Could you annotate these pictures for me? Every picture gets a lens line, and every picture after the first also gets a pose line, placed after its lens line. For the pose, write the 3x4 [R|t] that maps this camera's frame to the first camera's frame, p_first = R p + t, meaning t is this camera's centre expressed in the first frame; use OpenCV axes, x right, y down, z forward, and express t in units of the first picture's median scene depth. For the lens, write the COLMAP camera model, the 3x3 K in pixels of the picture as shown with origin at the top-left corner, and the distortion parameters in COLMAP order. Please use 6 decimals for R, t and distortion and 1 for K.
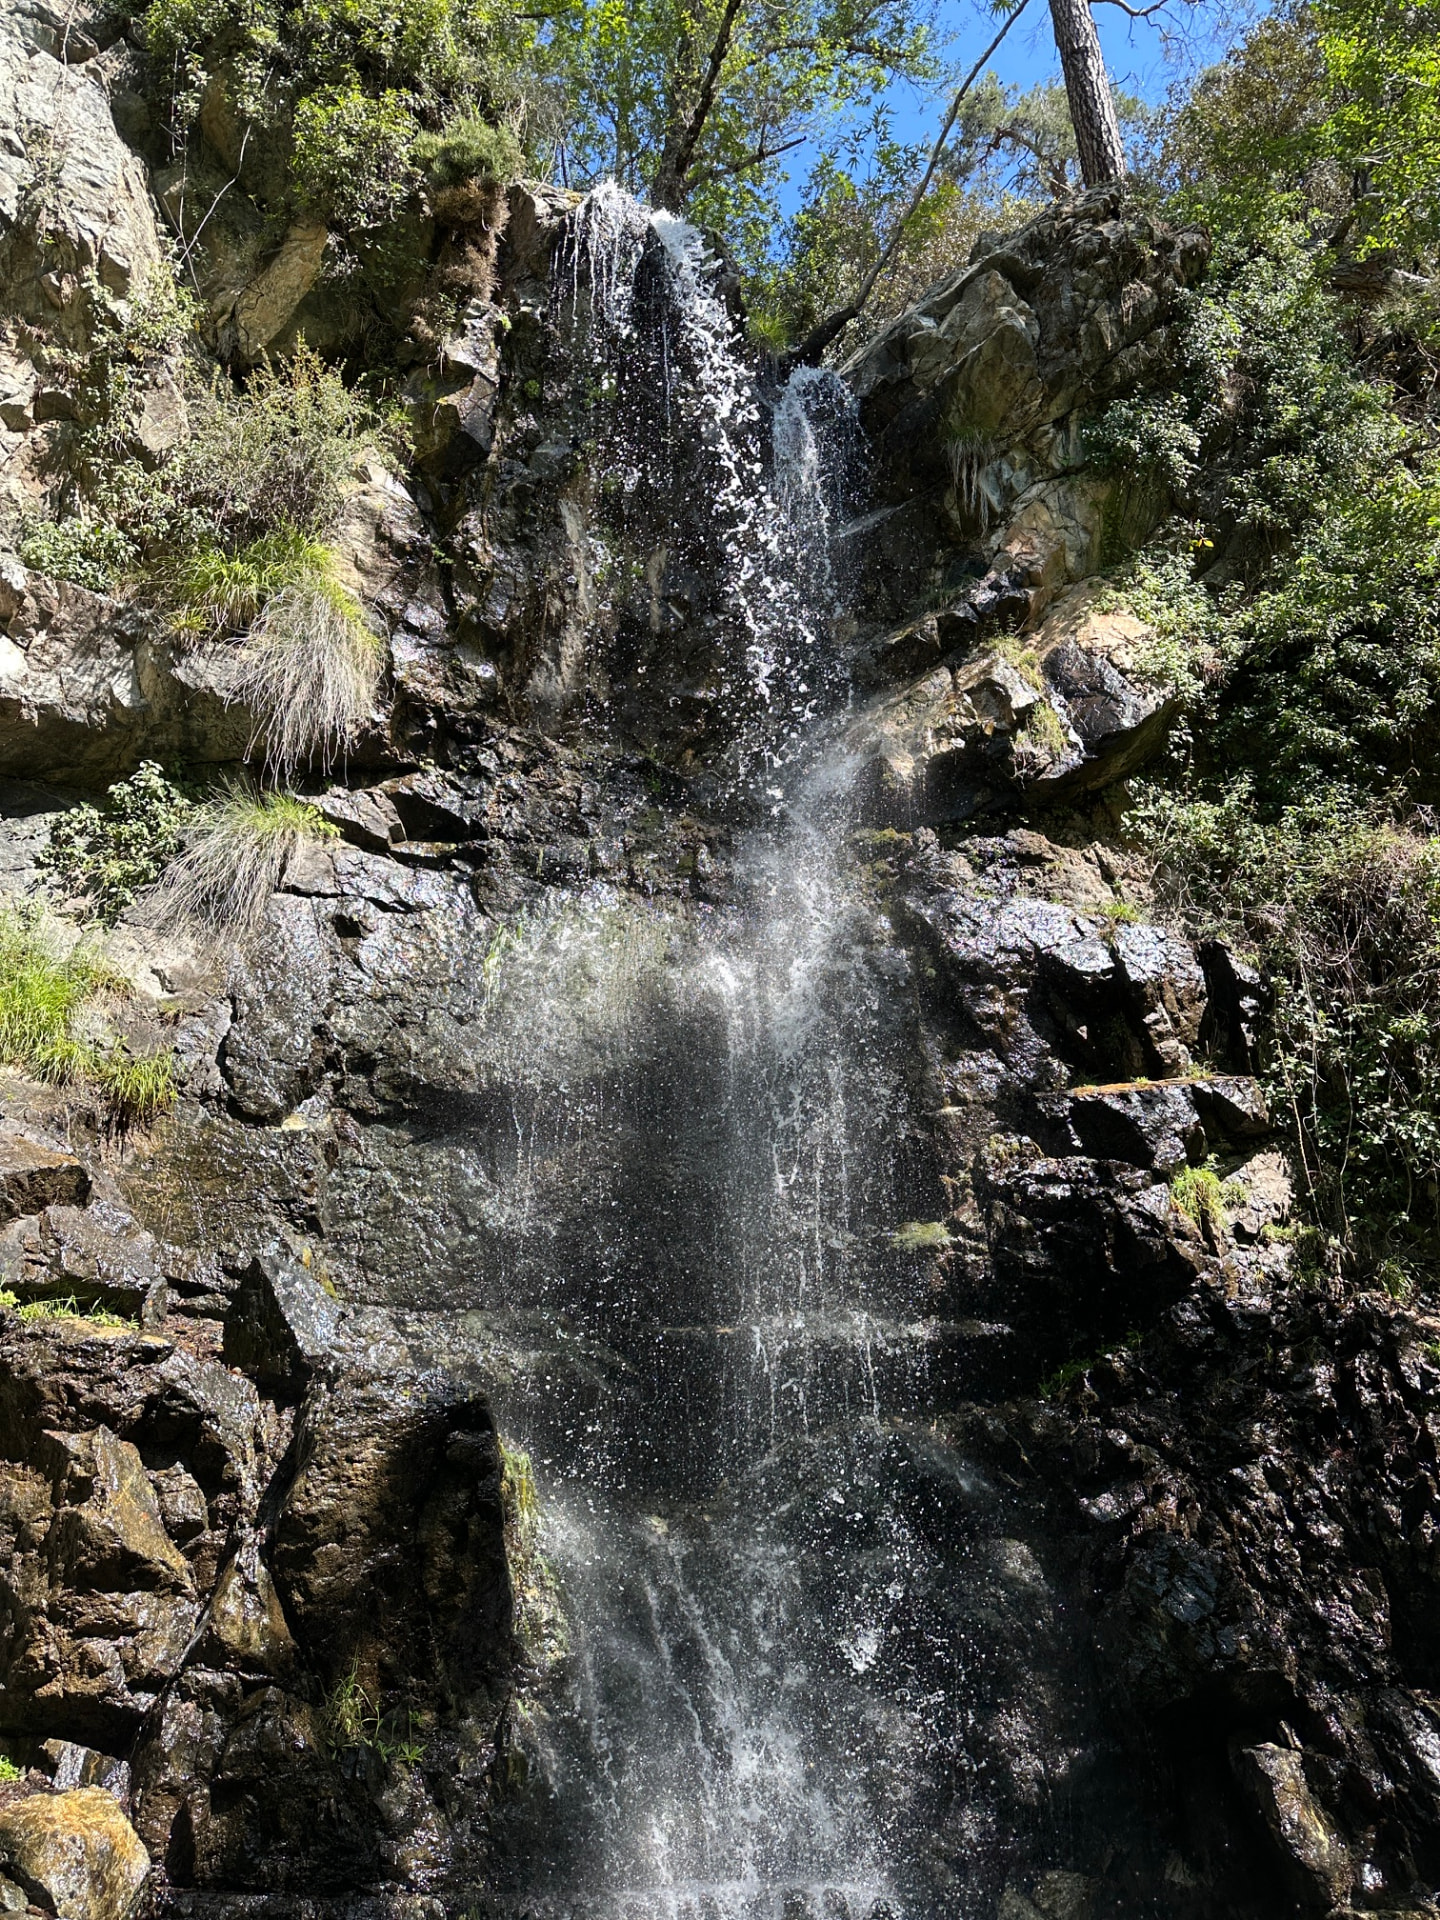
lens RADIAL K [[1346.0, 0, 715.8], [0, 1346.0, 944.9], [0, 0, 1]] dist [0.026071, -0.030607]
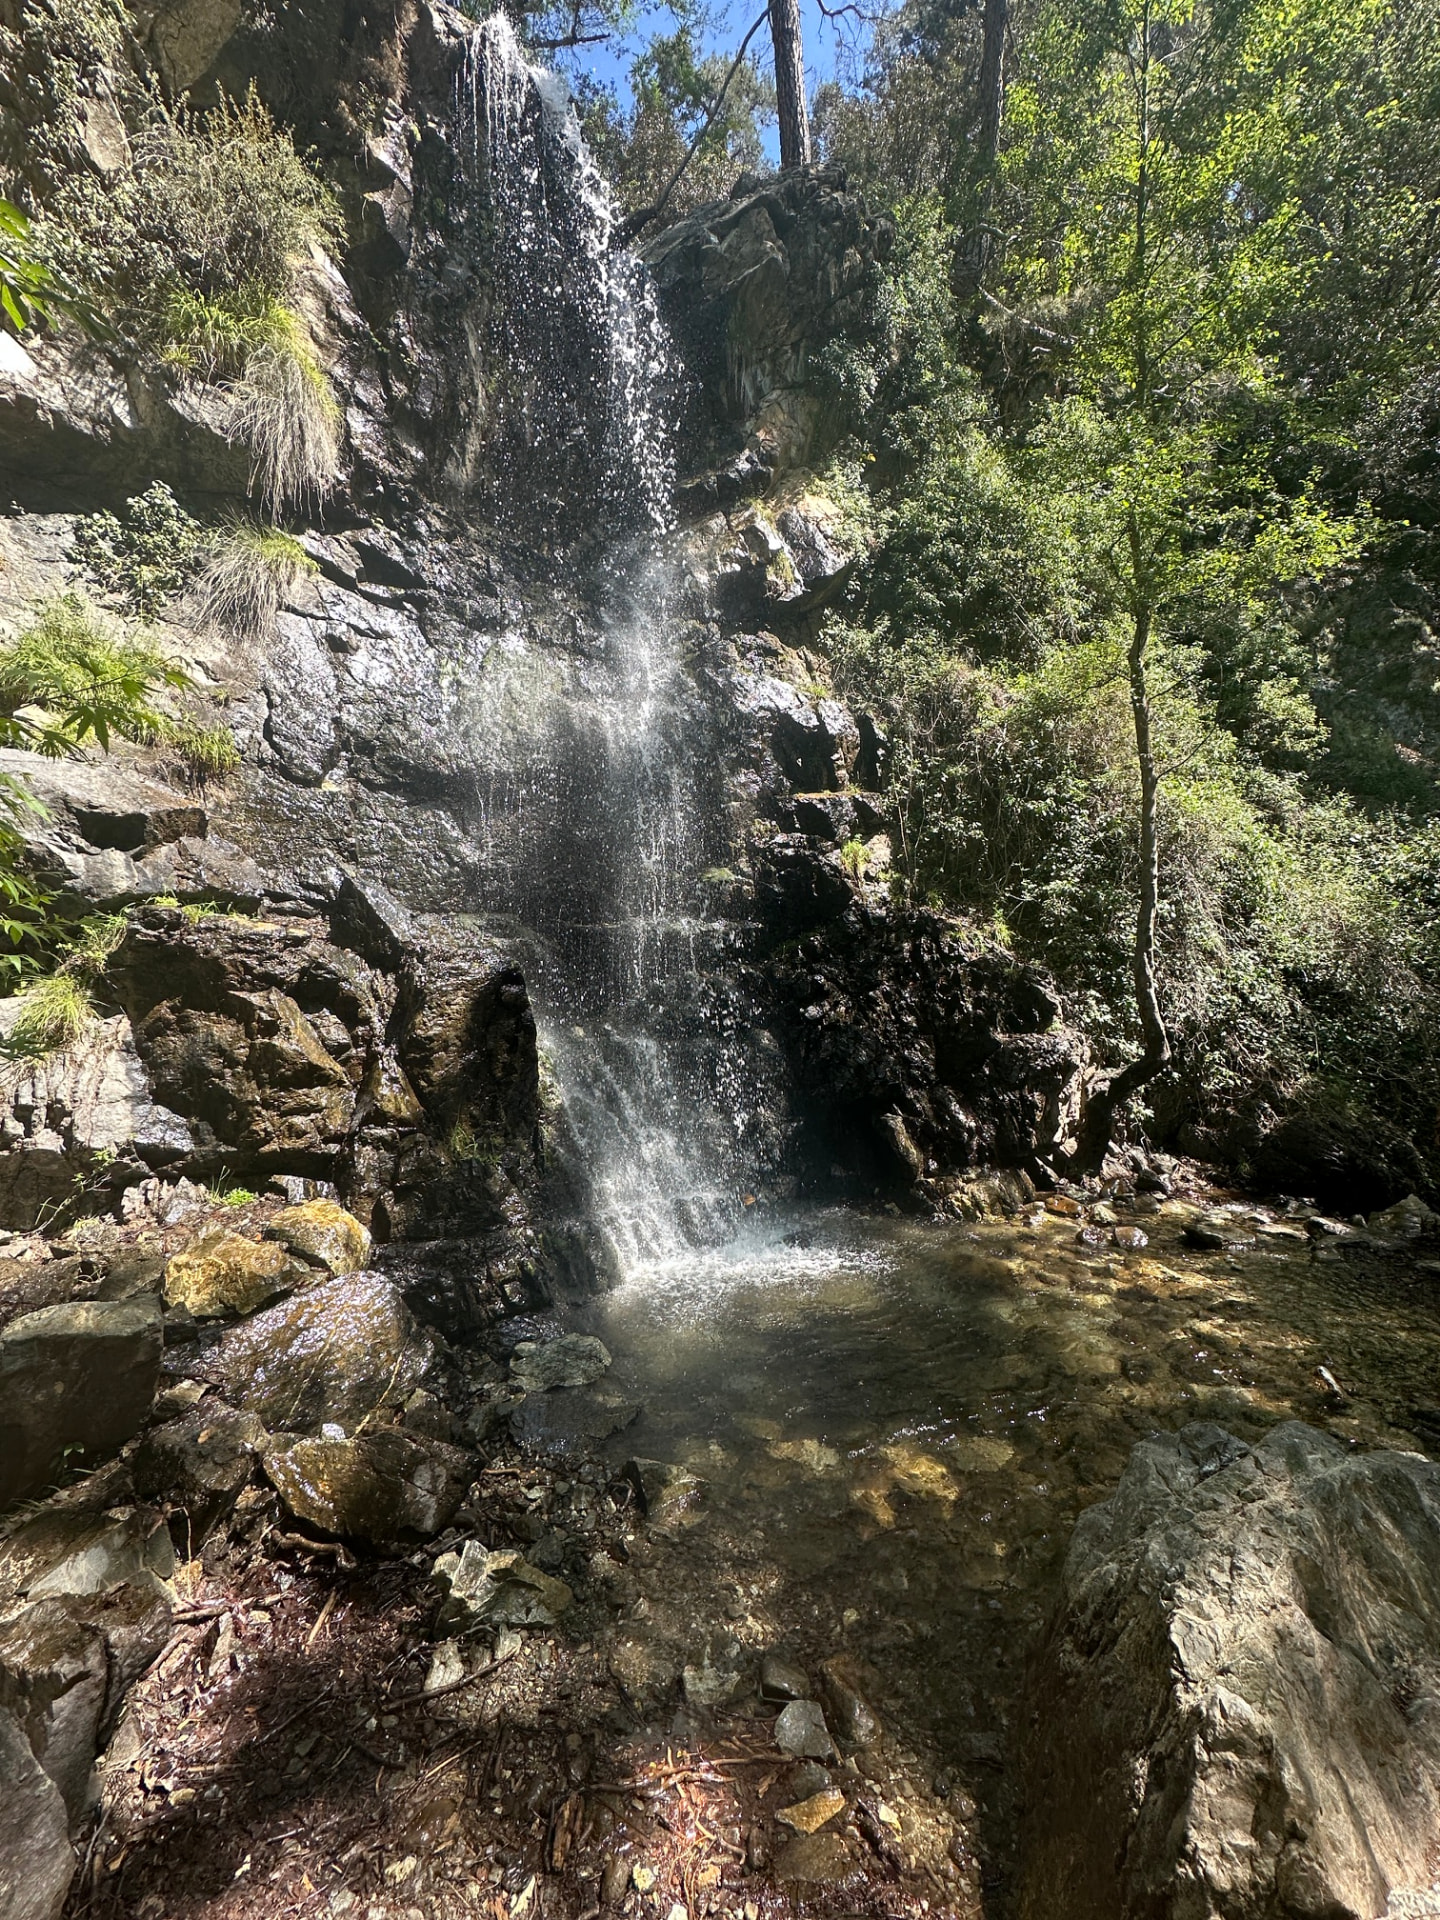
lens RADIAL K [[770.3, 0, 711.5], [0, 770.3, 962.2], [0, 0, 1]] dist [-0.011515, 0.002229]
pose [[0.939551, -0.013755, 0.342132, -0.166277], [-0.097742, 0.946845, 0.306480, 0.014997], [-0.328162, -0.321395, 0.888265, 0.062581]]
